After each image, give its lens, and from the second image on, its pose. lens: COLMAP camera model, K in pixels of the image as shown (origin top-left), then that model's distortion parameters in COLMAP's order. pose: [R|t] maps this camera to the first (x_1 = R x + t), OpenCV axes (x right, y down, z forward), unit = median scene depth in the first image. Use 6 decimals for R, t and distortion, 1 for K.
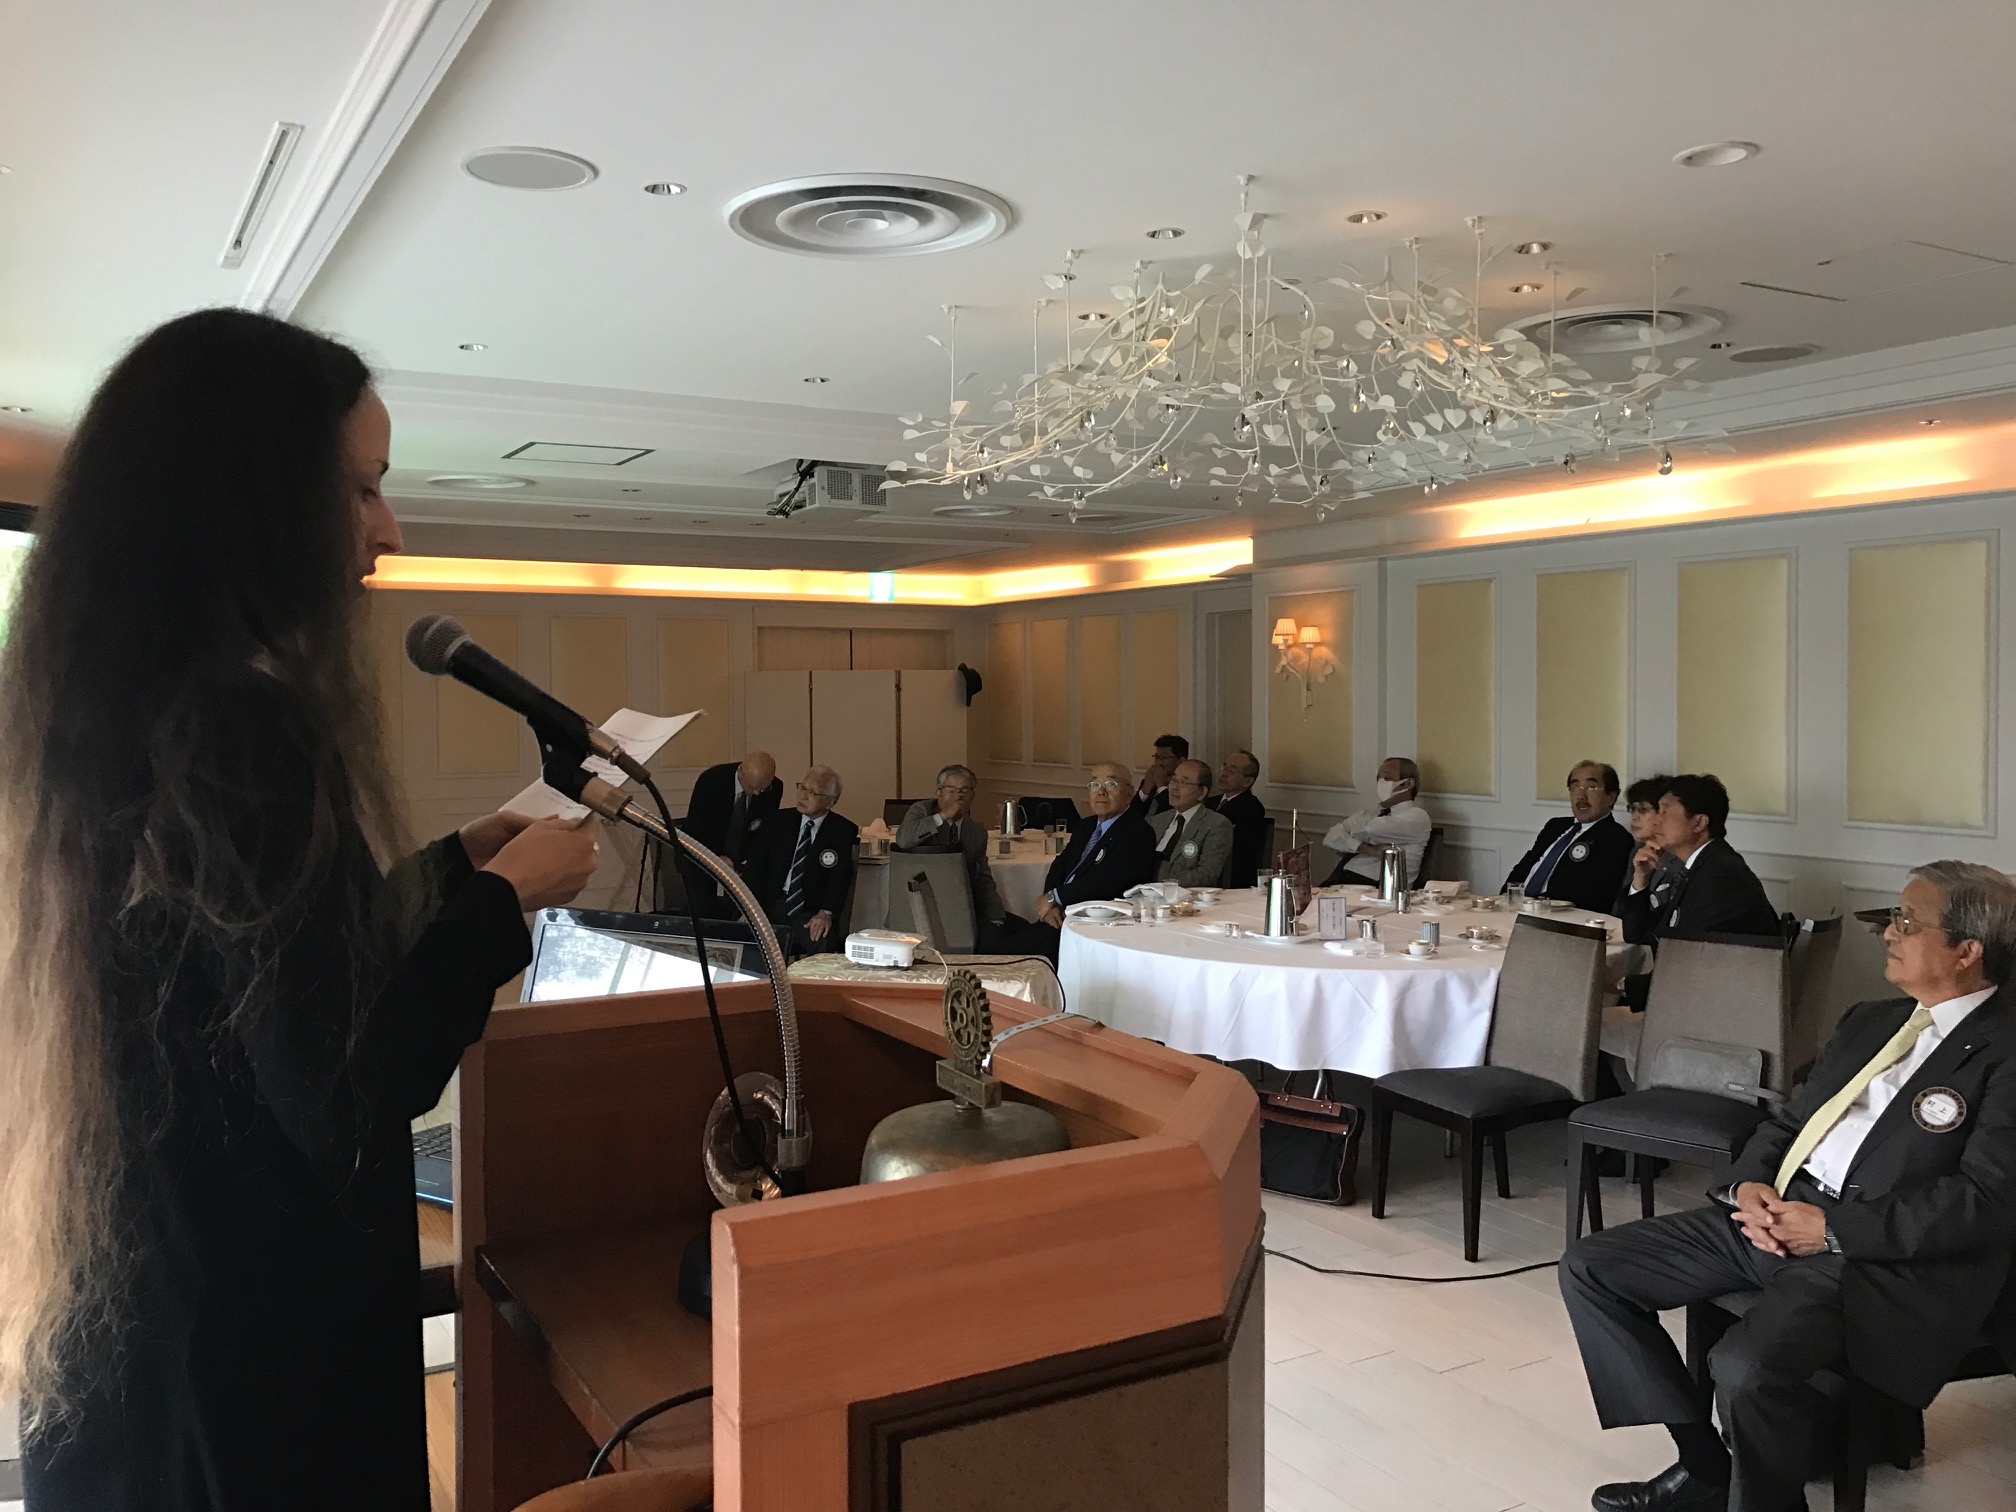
lens RADIAL K [[1661.6, 0, 1008.0], [0, 1661.6, 756.0], [0, 0, 1]] dist [0.058551, -0.080333]
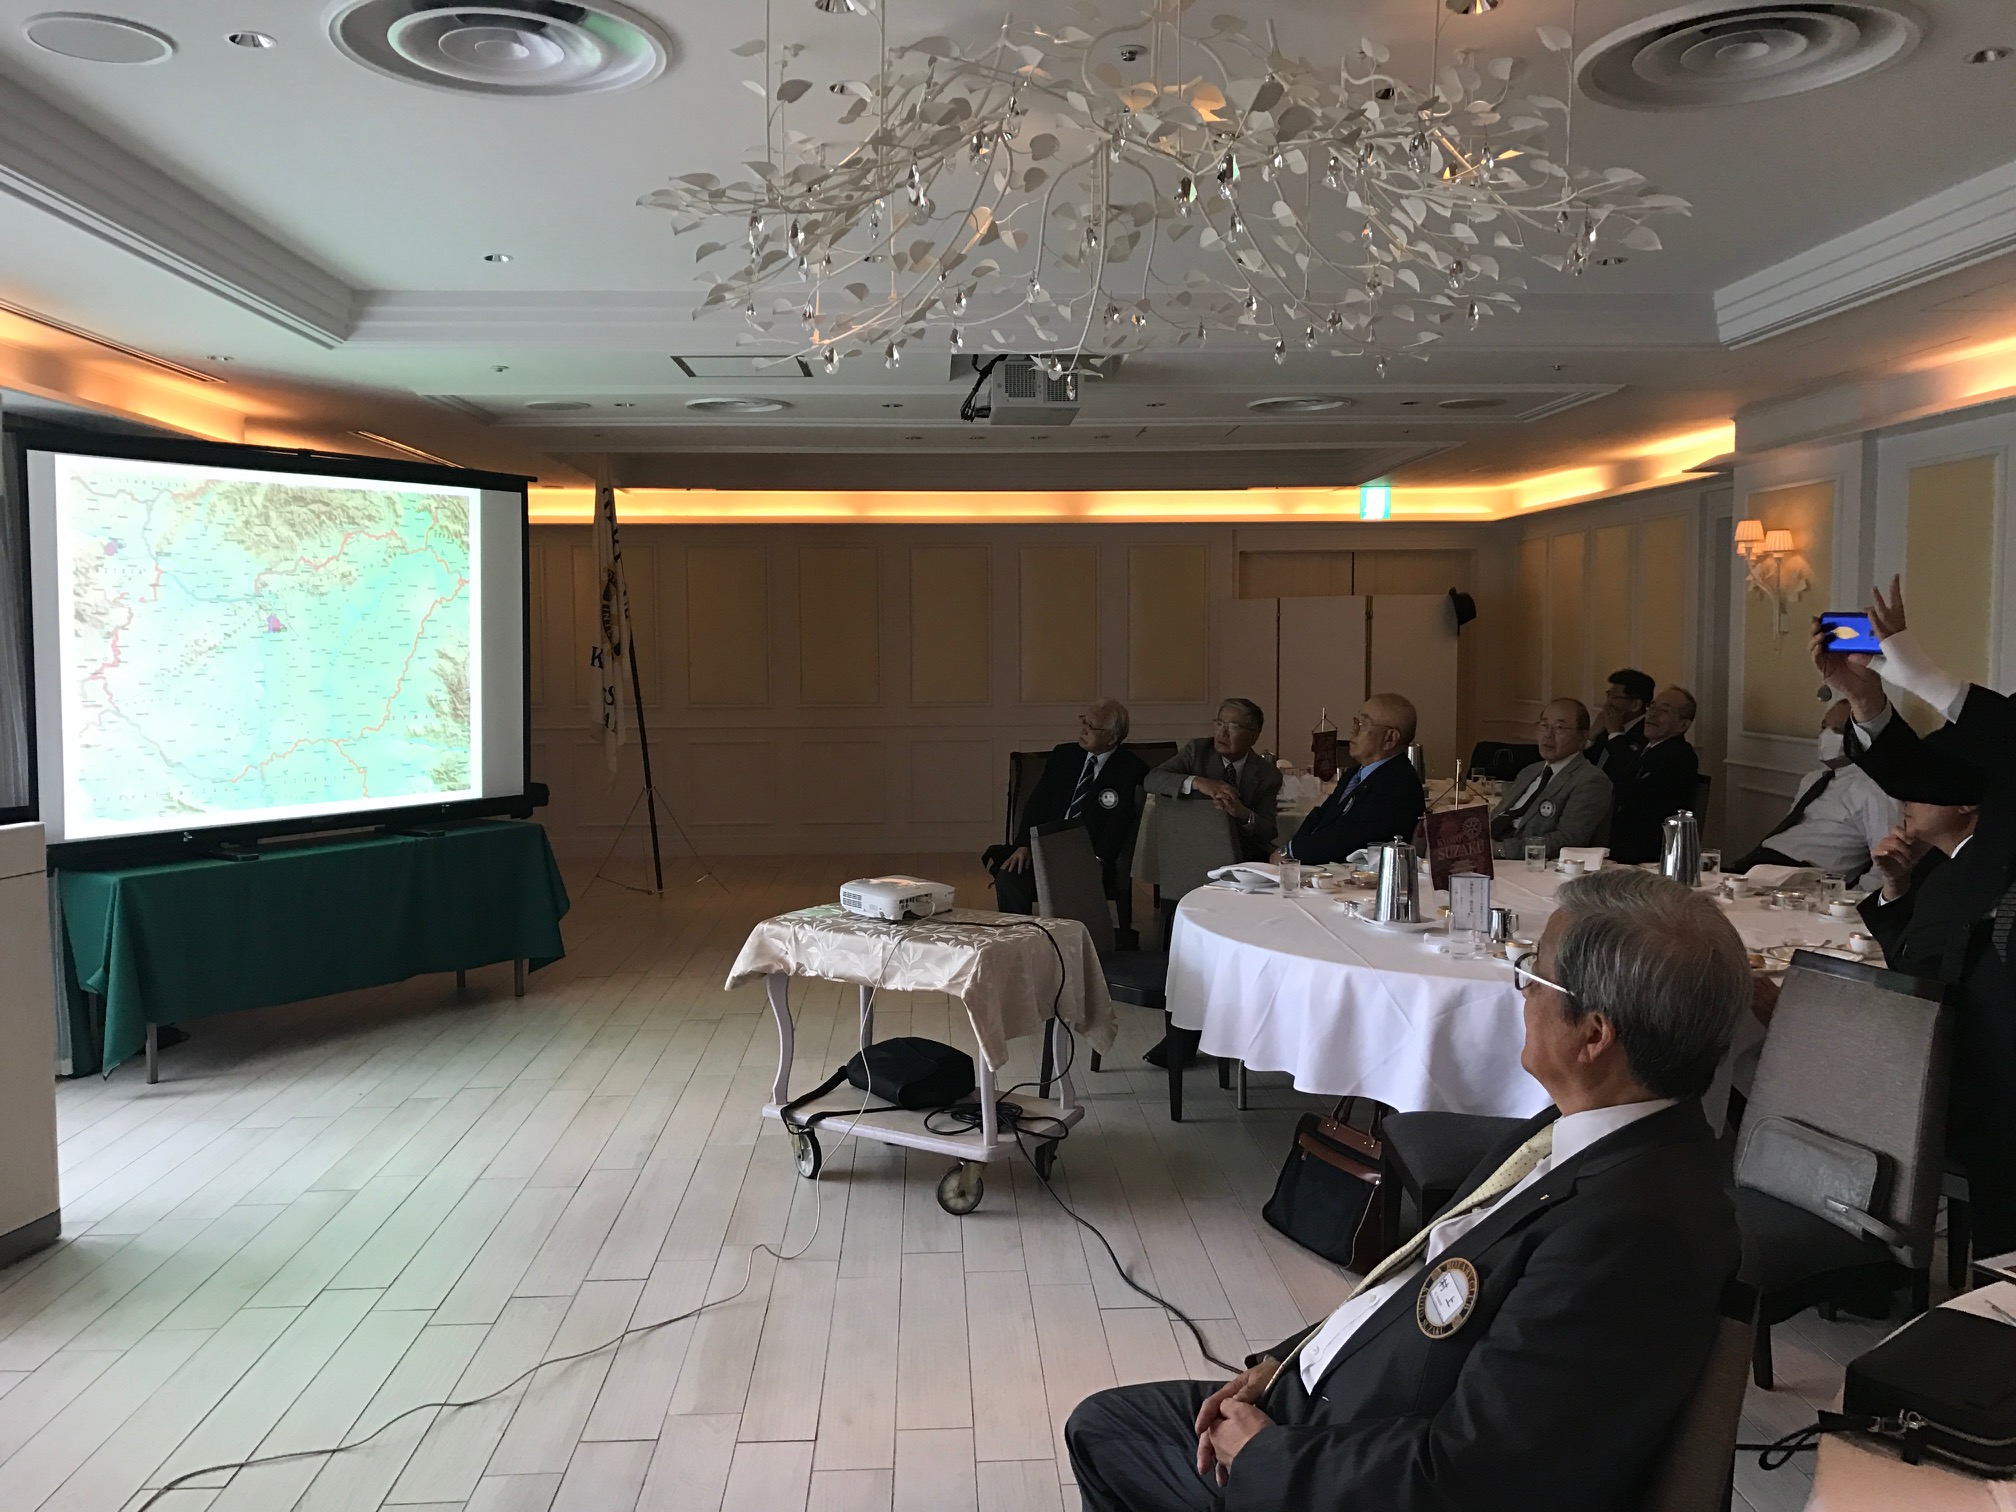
lens RADIAL K [[1661.6, 0, 1008.0], [0, 1661.6, 756.0], [0, 0, 1]] dist [0.058551, -0.080333]
pose [[0.884761, 0.035277, -0.464708, 0.317075], [-0.018101, 0.998980, 0.041373, 0.001719], [0.465693, -0.028193, 0.884497, 0.198624]]
